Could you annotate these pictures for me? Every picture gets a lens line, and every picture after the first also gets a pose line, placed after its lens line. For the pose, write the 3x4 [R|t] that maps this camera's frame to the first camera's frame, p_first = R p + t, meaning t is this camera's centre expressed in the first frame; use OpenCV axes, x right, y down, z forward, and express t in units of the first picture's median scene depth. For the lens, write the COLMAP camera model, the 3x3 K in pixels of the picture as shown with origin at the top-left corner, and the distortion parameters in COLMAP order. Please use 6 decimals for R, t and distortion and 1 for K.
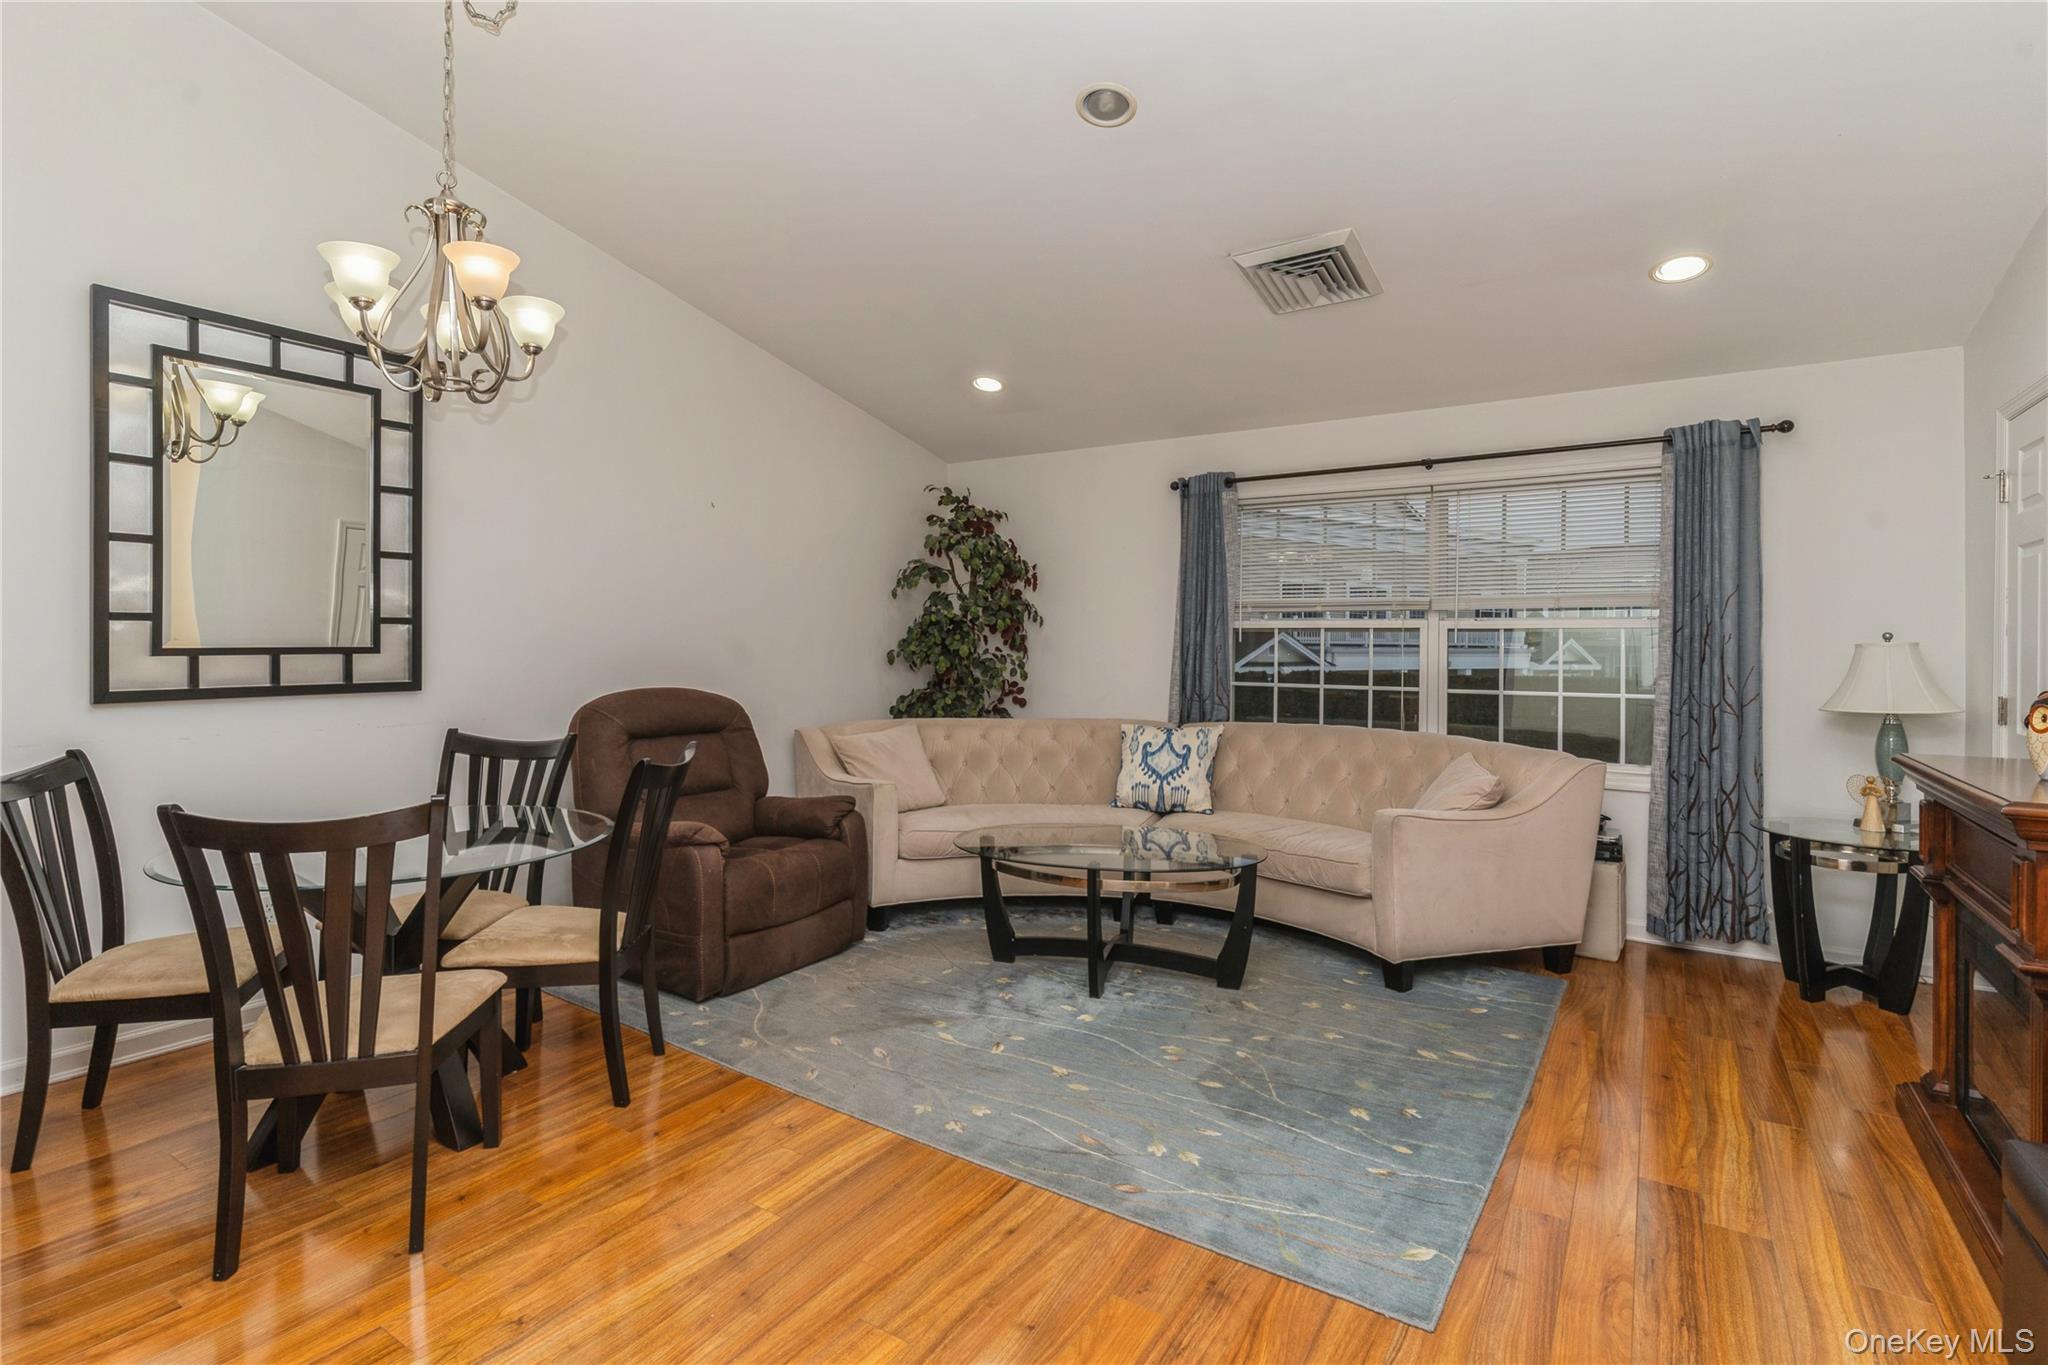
lens RADIAL K [[974.8, 0, 1015.7], [0, 974.8, 675.5], [0, 0, 1]] dist [-0.001367, -0.000395]
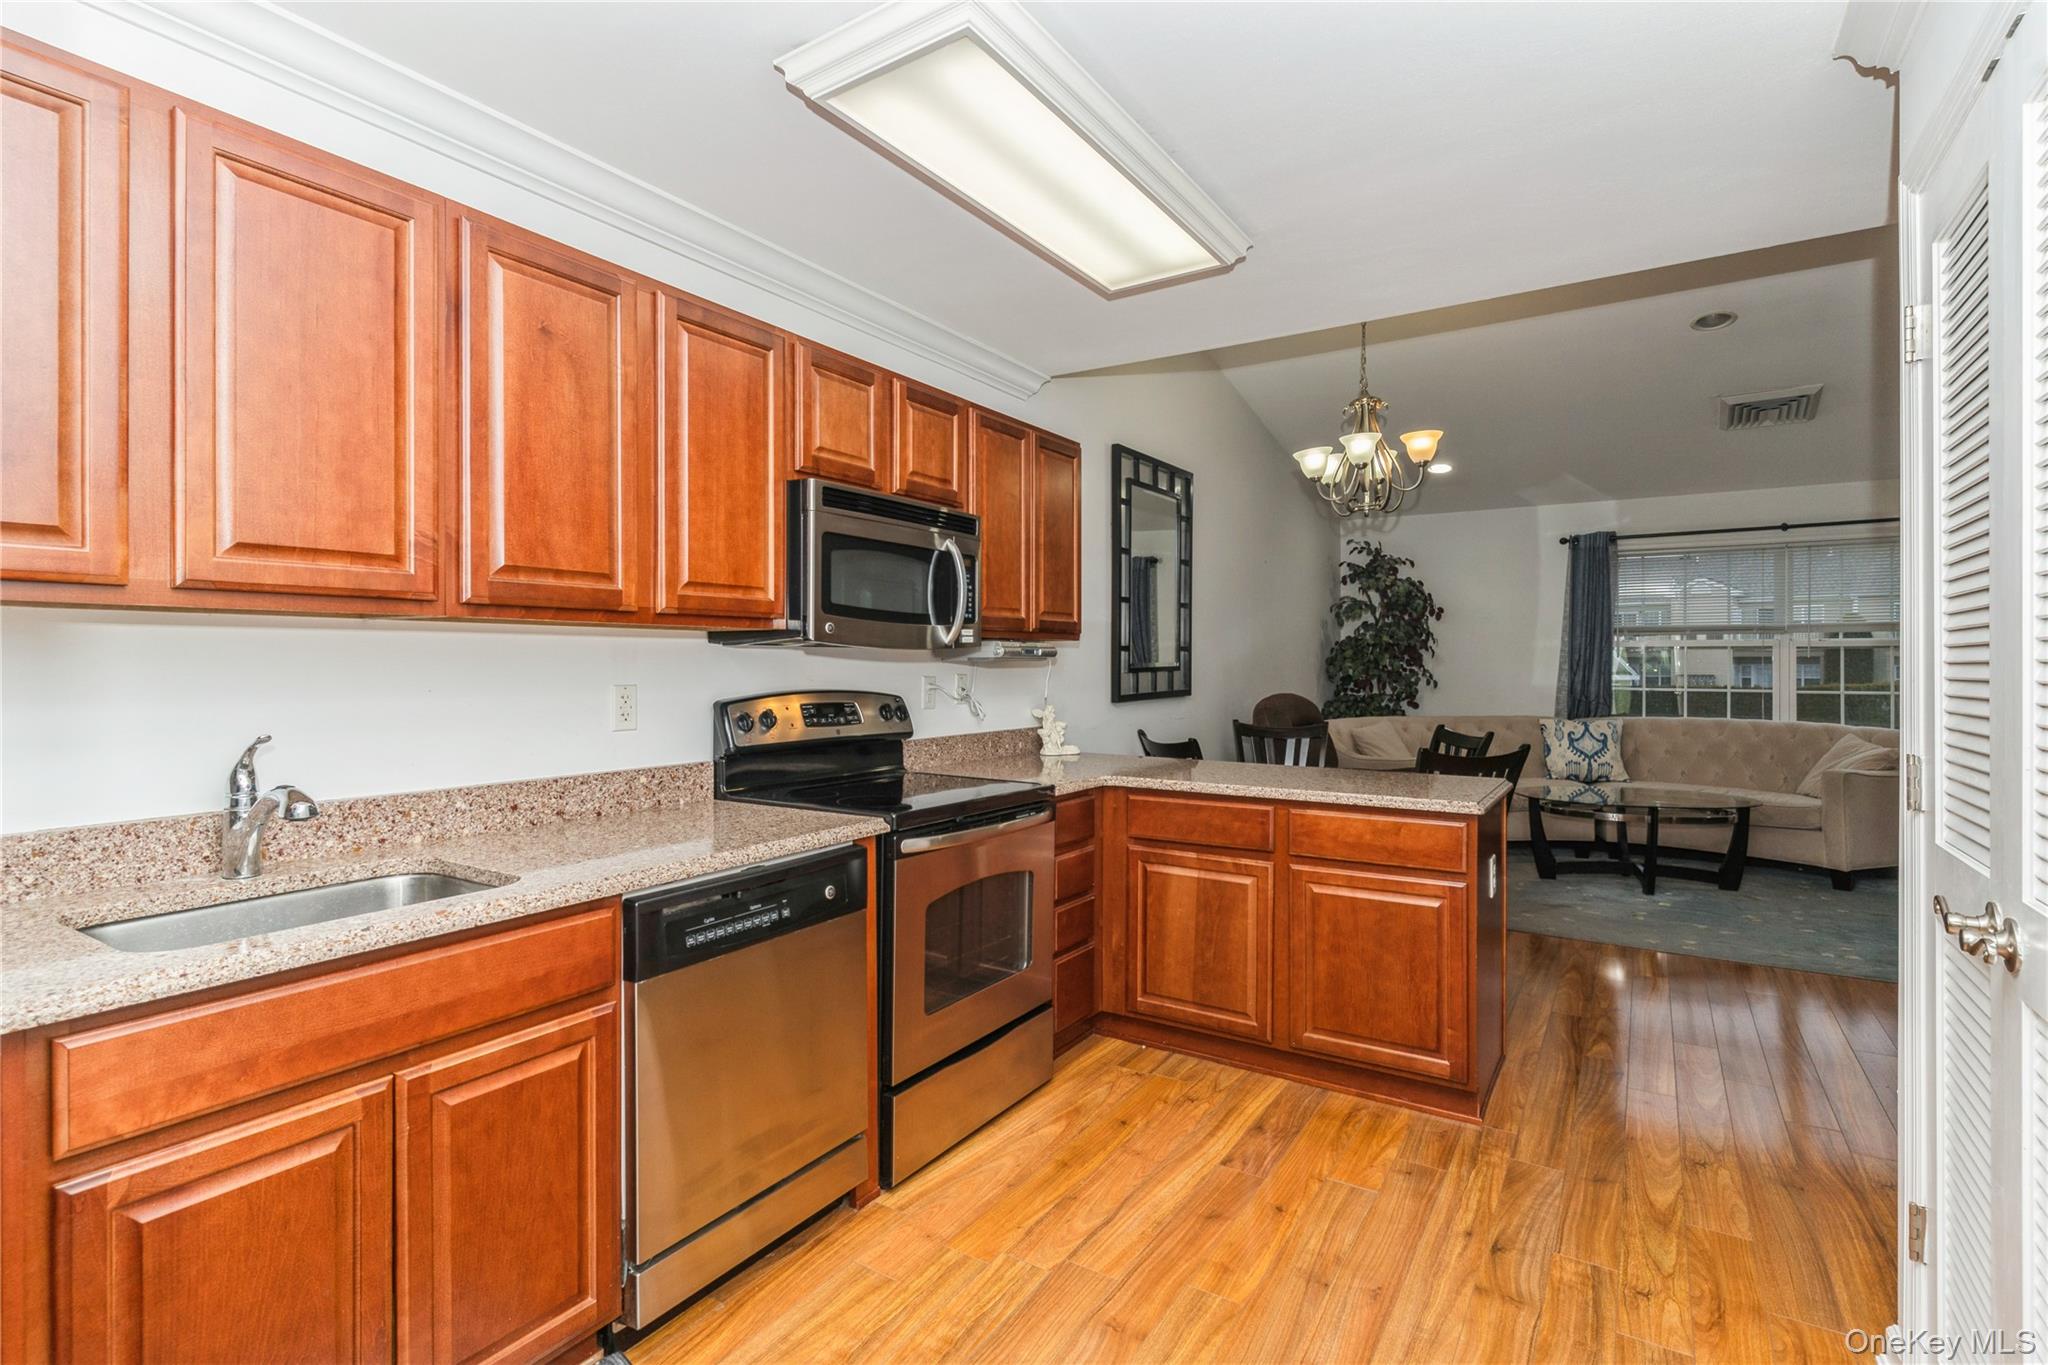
lens RADIAL K [[974.8, 0, 1015.7], [0, 974.8, 675.5], [0, 0, 1]] dist [-0.001367, -0.000395]
pose [[0.999957, -0.008614, 0.003314, -0.907679], [0.008665, 0.999841, -0.015590, 0.006930], [-0.003180, 0.015618, 0.999873, -0.505888]]
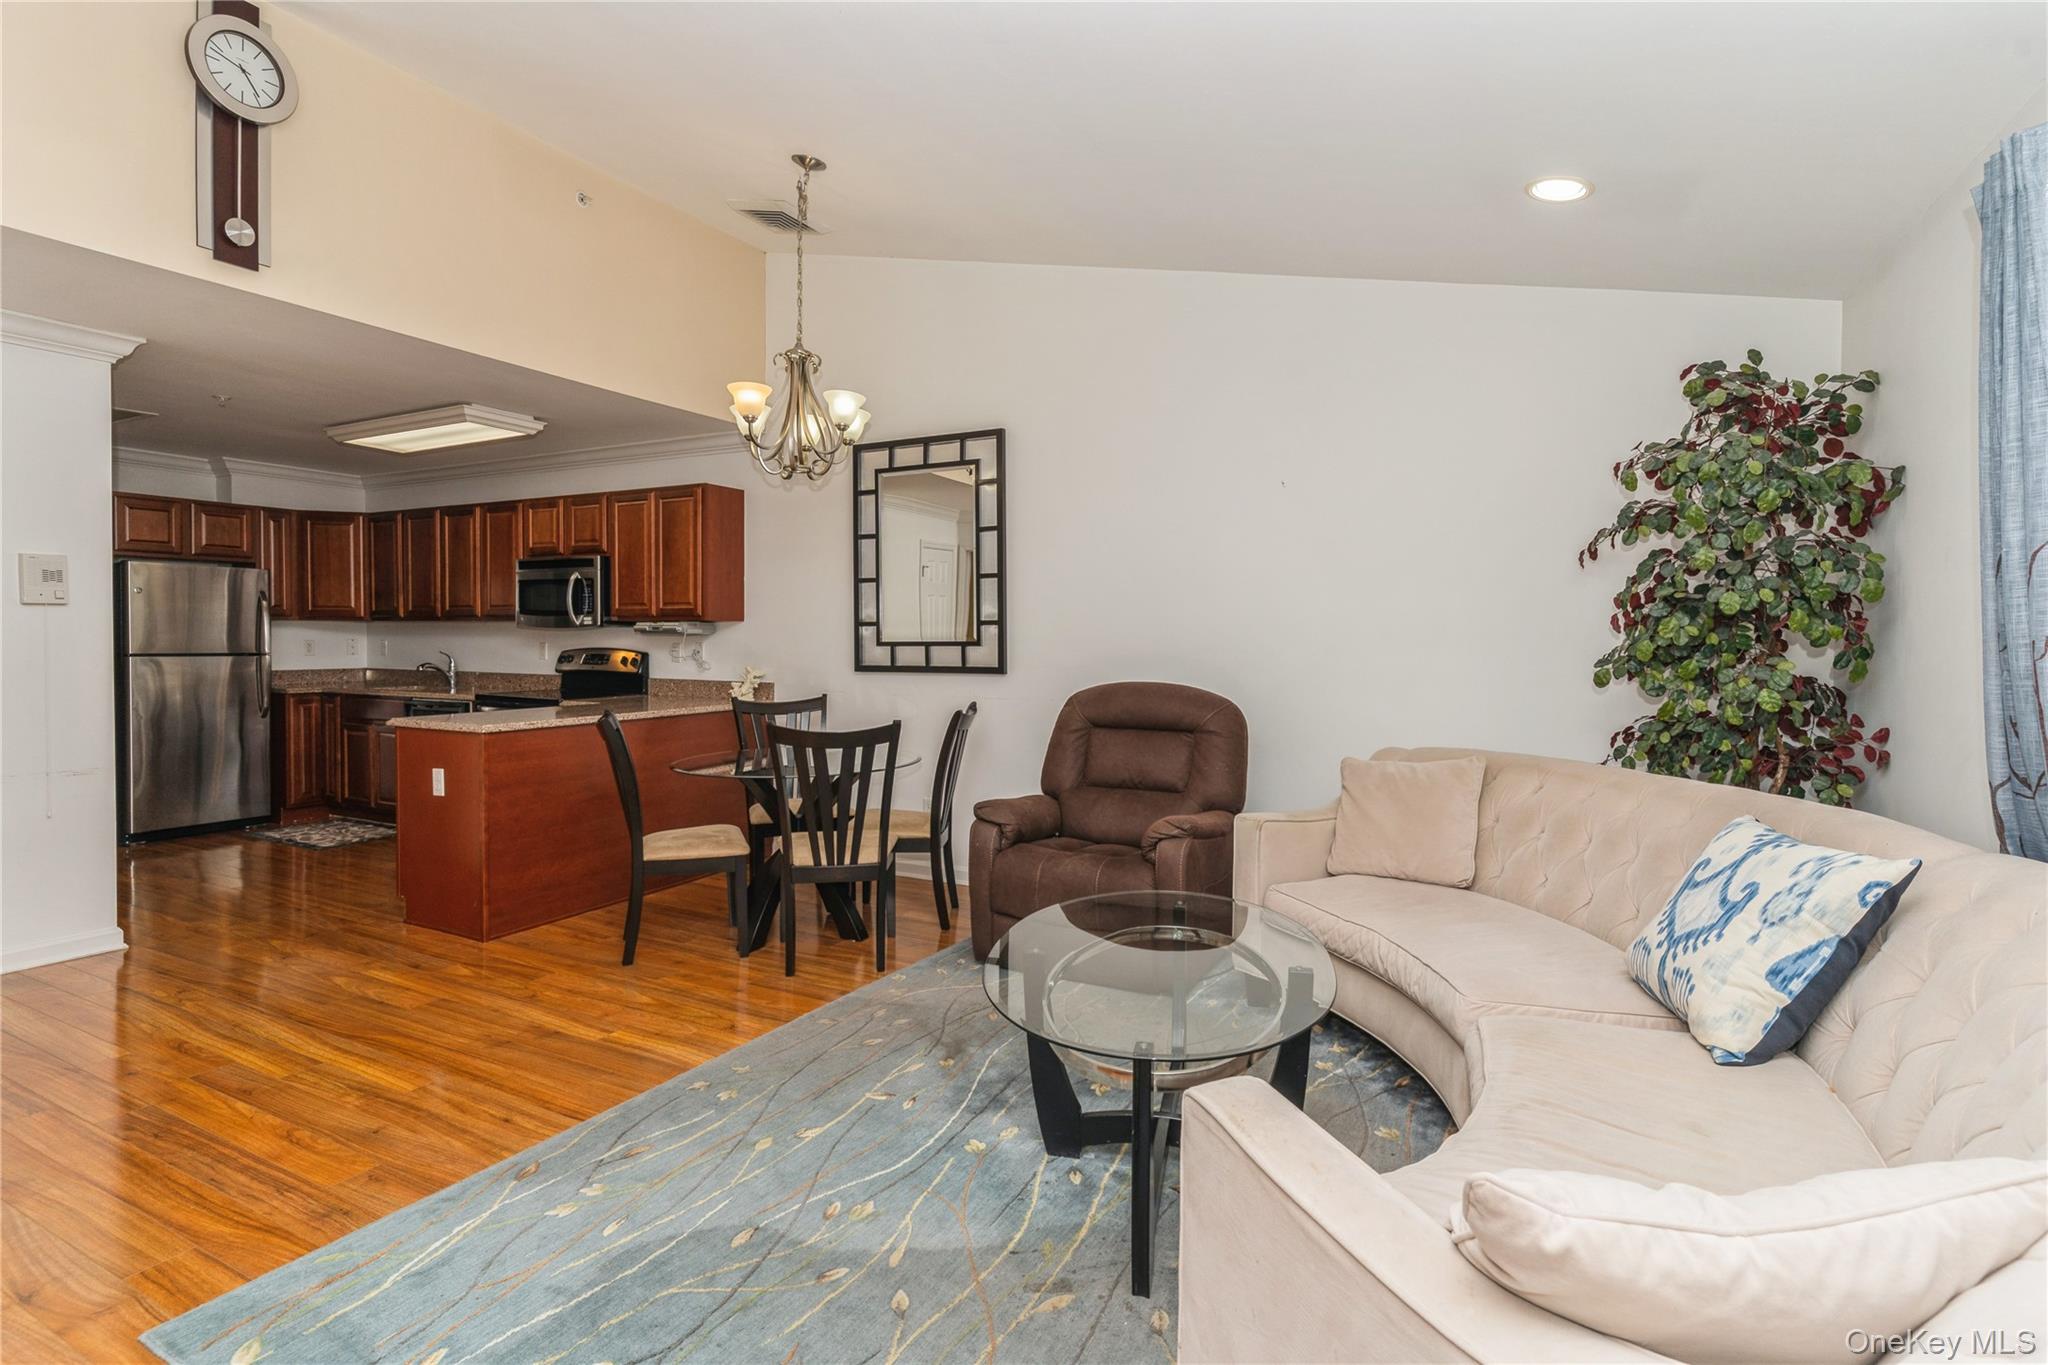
lens RADIAL K [[972.1, 0, 1024.0], [0, 972.1, 682.5], [0, 0, 1]] dist [-0.000473, 0.000065]
pose [[0.104474, 0.038956, -0.993764, 0.755584], [-0.034108, 0.998785, 0.035567, -0.022082], [0.993943, 0.030180, 0.105676, 0.911083]]
